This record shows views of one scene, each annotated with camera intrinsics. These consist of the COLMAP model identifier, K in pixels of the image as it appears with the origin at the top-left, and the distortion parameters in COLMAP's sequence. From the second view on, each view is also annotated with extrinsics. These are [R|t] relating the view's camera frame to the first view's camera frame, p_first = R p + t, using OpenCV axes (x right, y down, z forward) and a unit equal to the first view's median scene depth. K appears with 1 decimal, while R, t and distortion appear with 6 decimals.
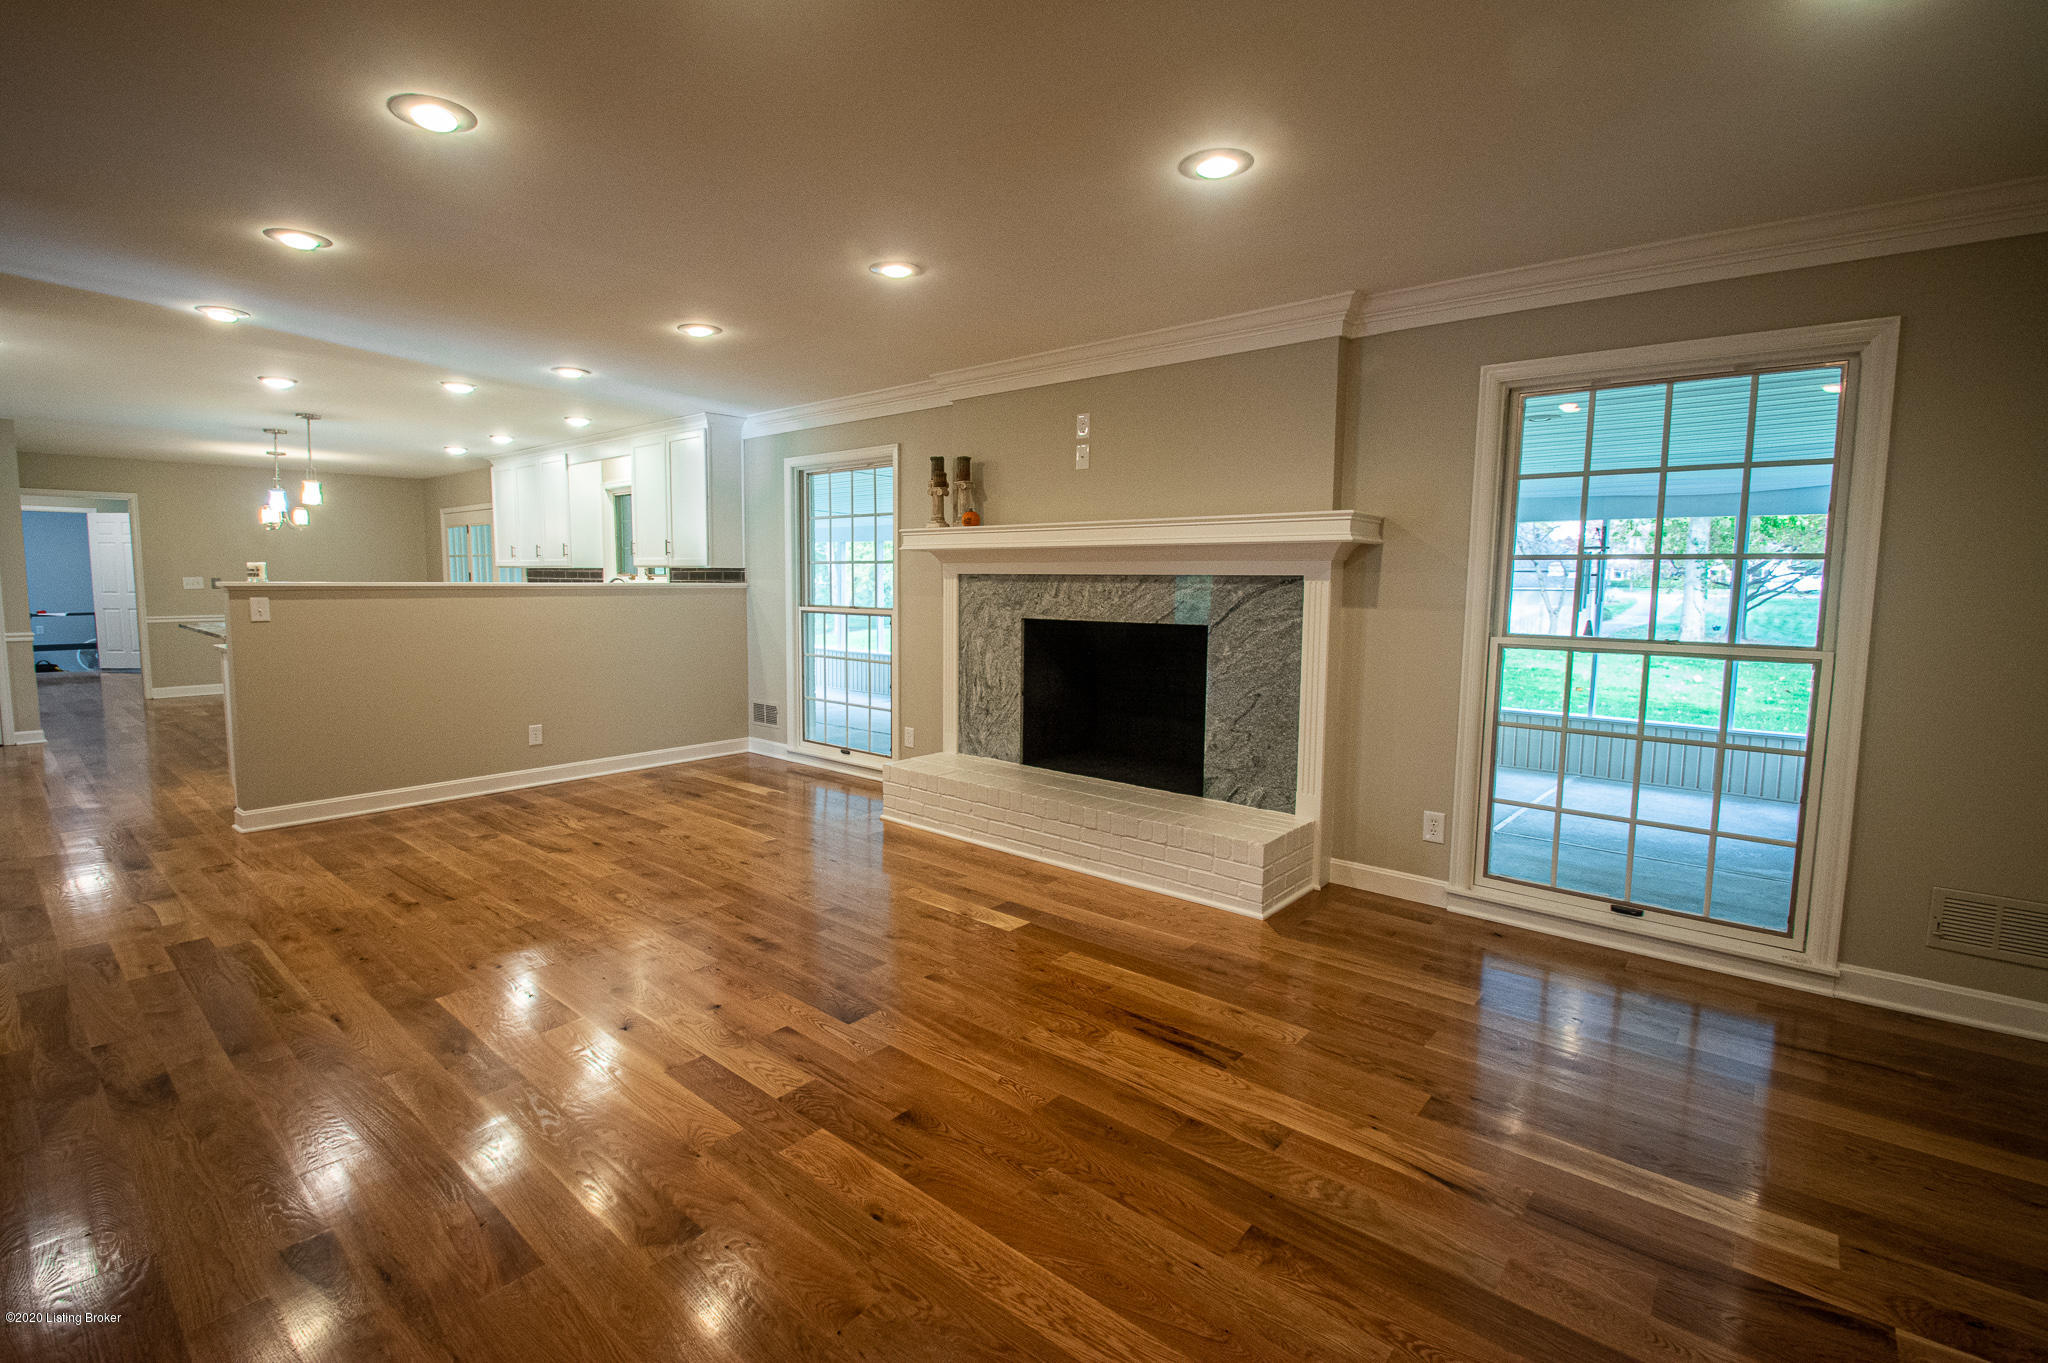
lens RADIAL K [[937.3, 0, 1020.9], [0, 937.3, 666.2], [0, 0, 1]] dist [0.011597, -0.001325]
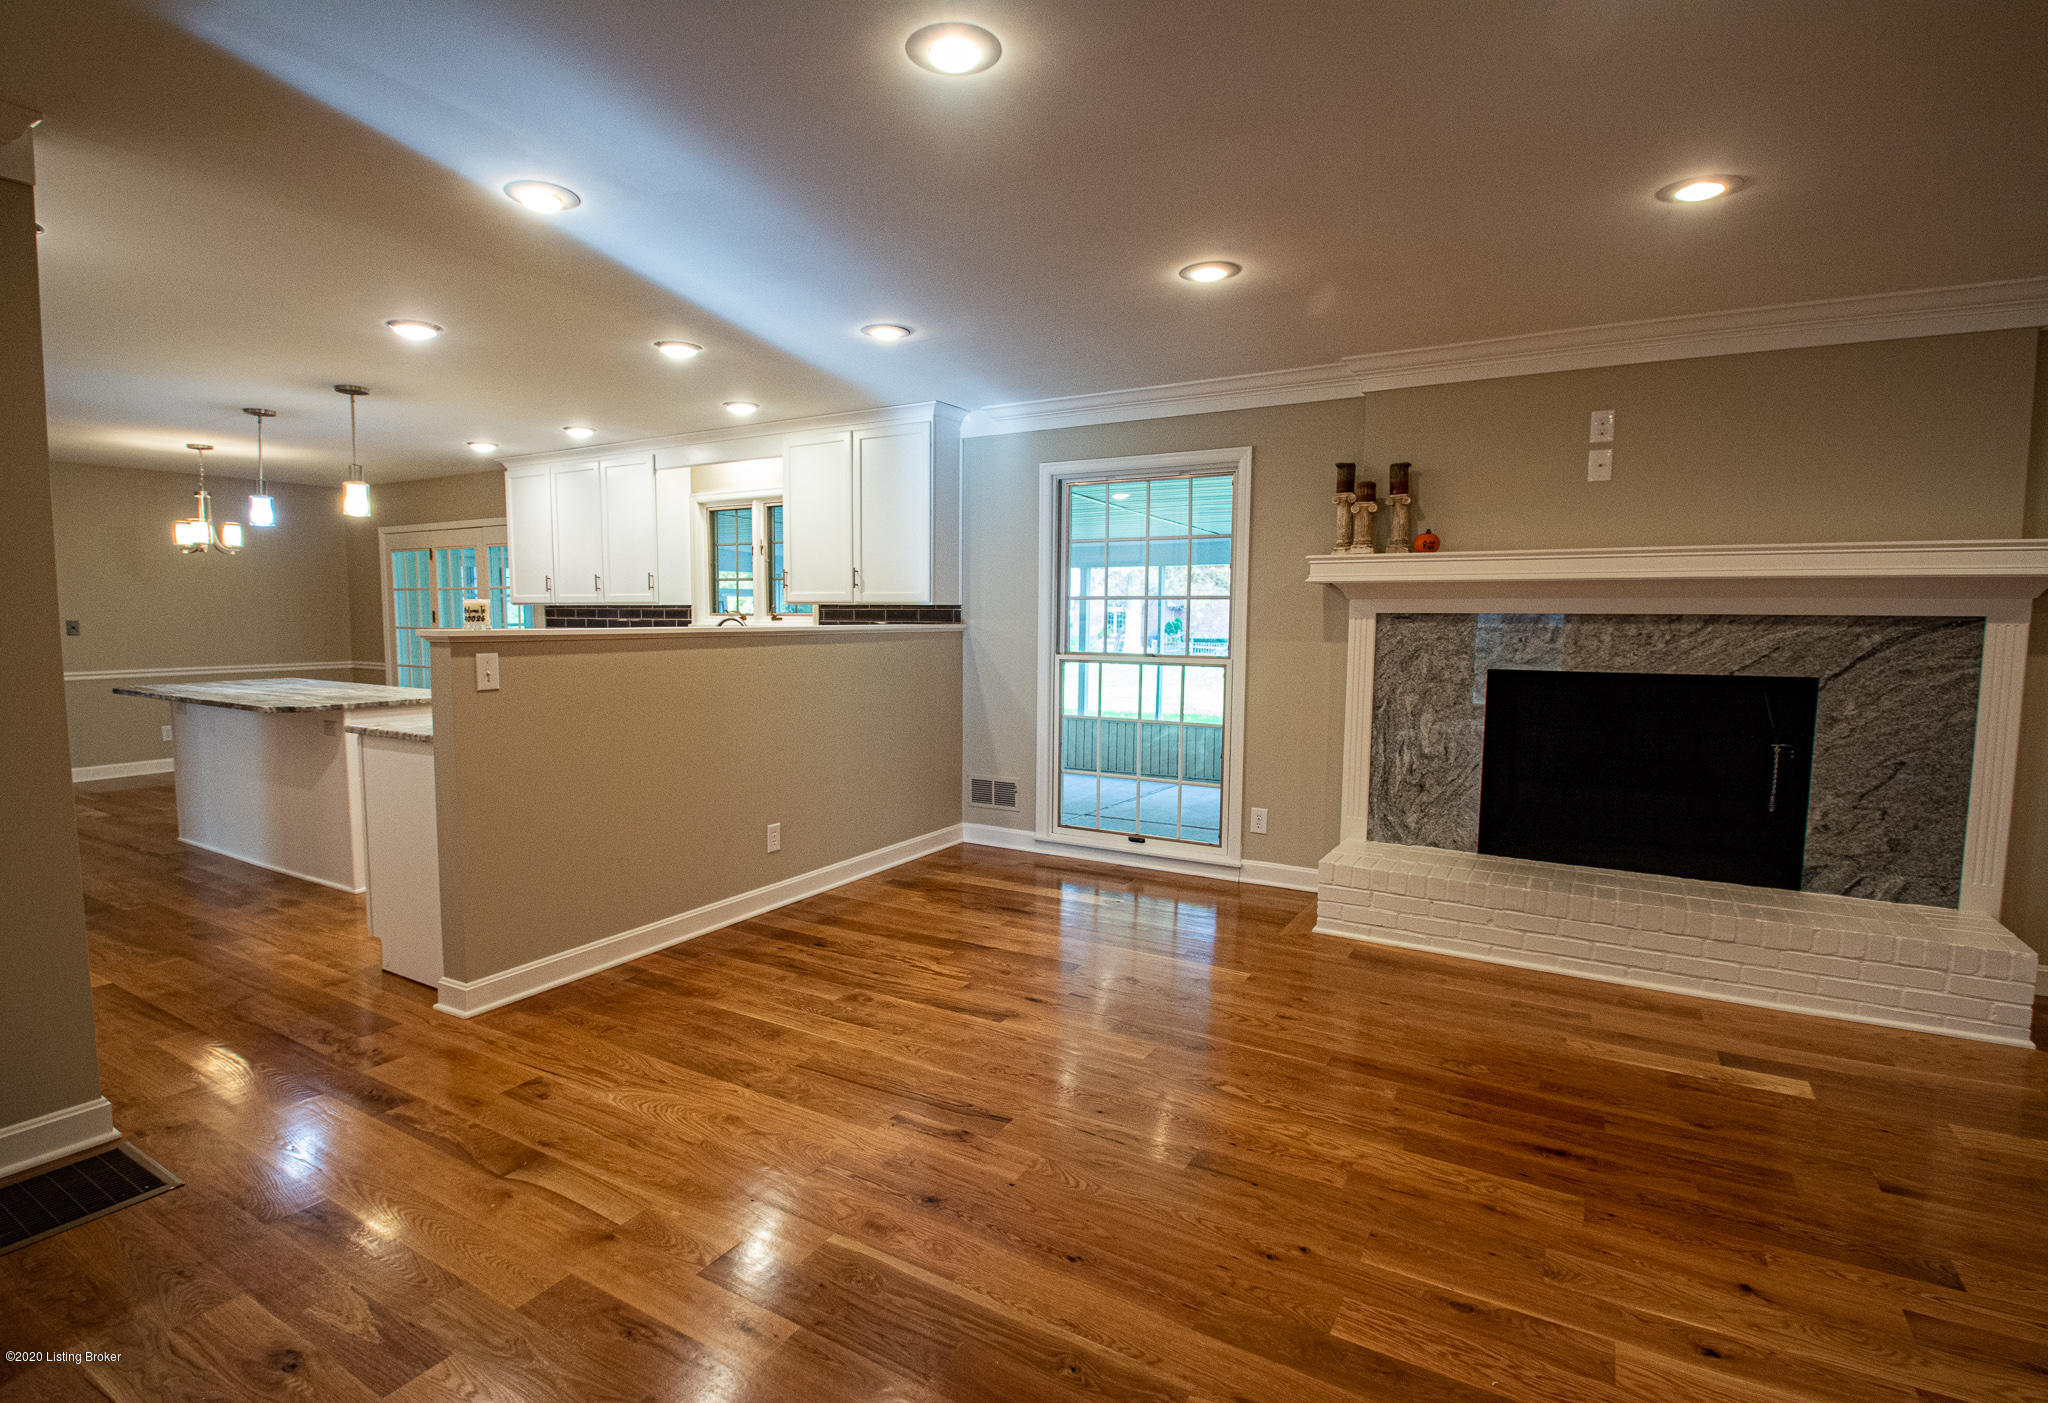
lens RADIAL K [[999.4, 0, 1023.9], [0, 999.4, 713.7], [0, 0, 1]] dist [-0.009105, -0.001383]
pose [[0.983340, -0.020069, 0.180665, -0.527392], [0.019151, 0.999793, 0.006824, -0.026587], [-0.180764, -0.003250, 0.983521, 0.240876]]
